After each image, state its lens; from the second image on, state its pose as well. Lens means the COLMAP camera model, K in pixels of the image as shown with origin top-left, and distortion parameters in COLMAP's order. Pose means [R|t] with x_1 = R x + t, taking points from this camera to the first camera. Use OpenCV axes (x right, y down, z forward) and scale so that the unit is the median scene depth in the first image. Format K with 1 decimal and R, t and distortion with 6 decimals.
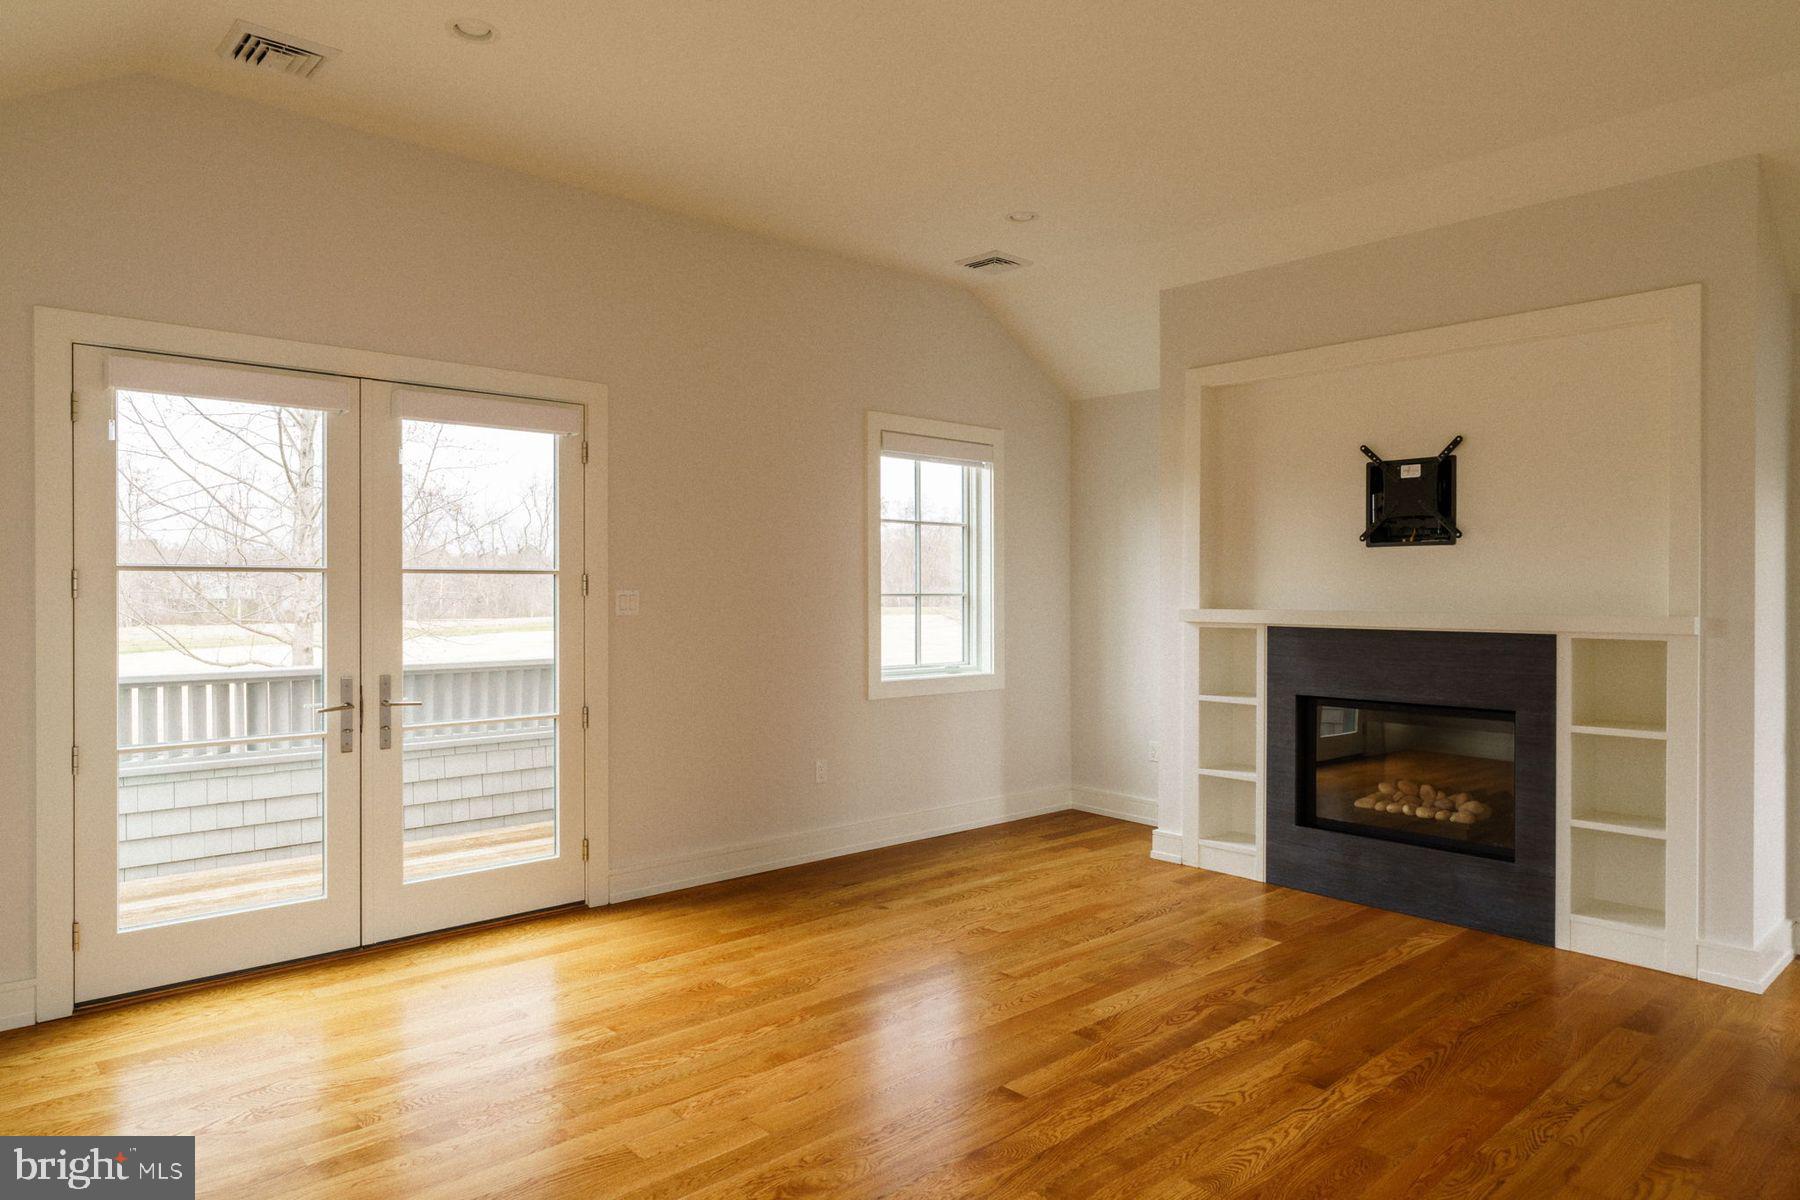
lens RADIAL K [[1087.6, 0, 899.4], [0, 1087.6, 596.6], [0, 0, 1]] dist [-0.004538, -0.001113]
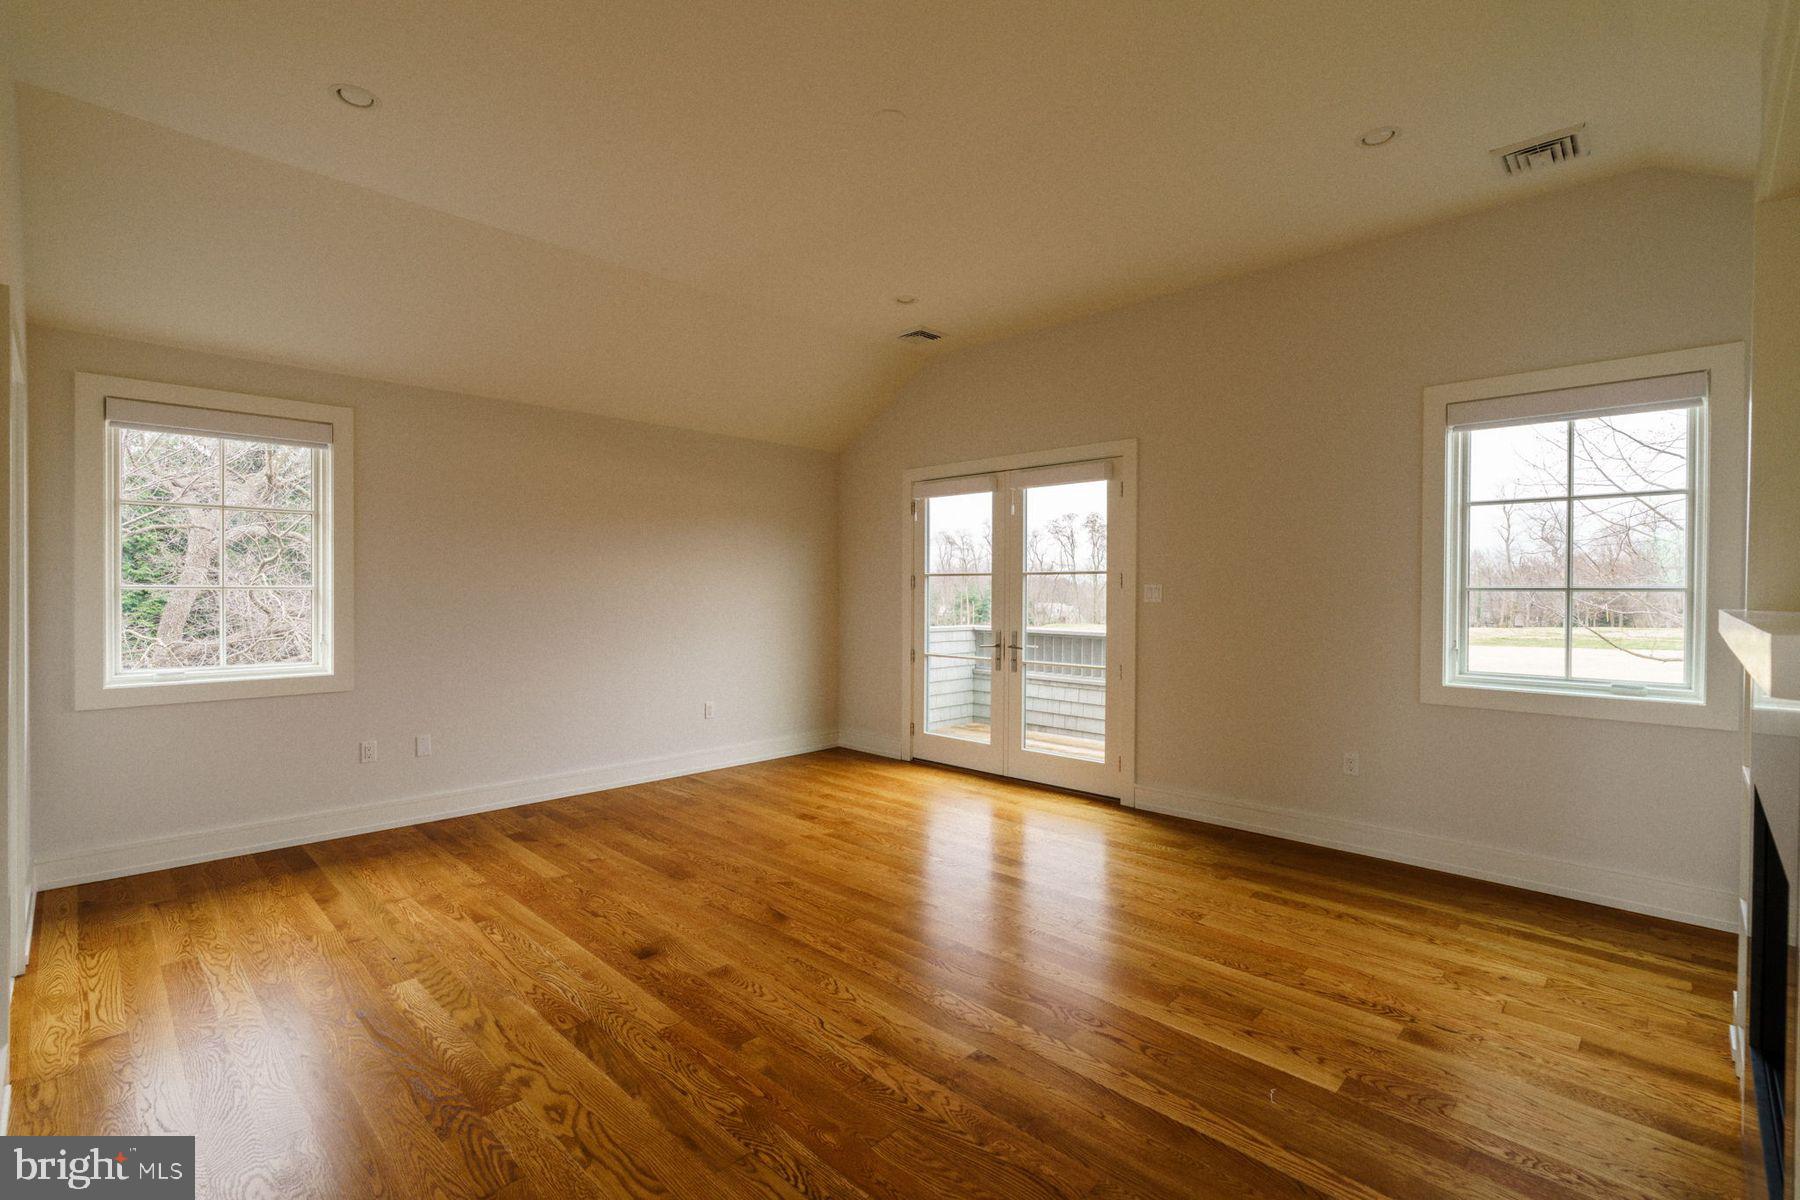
lens RADIAL K [[810.8, 0, 899.0], [0, 810.8, 598.4], [0, 0, 1]] dist [-0.001581, 0.000000]
pose [[0.067074, 0.008681, -0.997710, 0.845578], [-0.009824, 0.999919, 0.008039, 0.007420], [0.997700, 0.009262, 0.067154, 0.695918]]
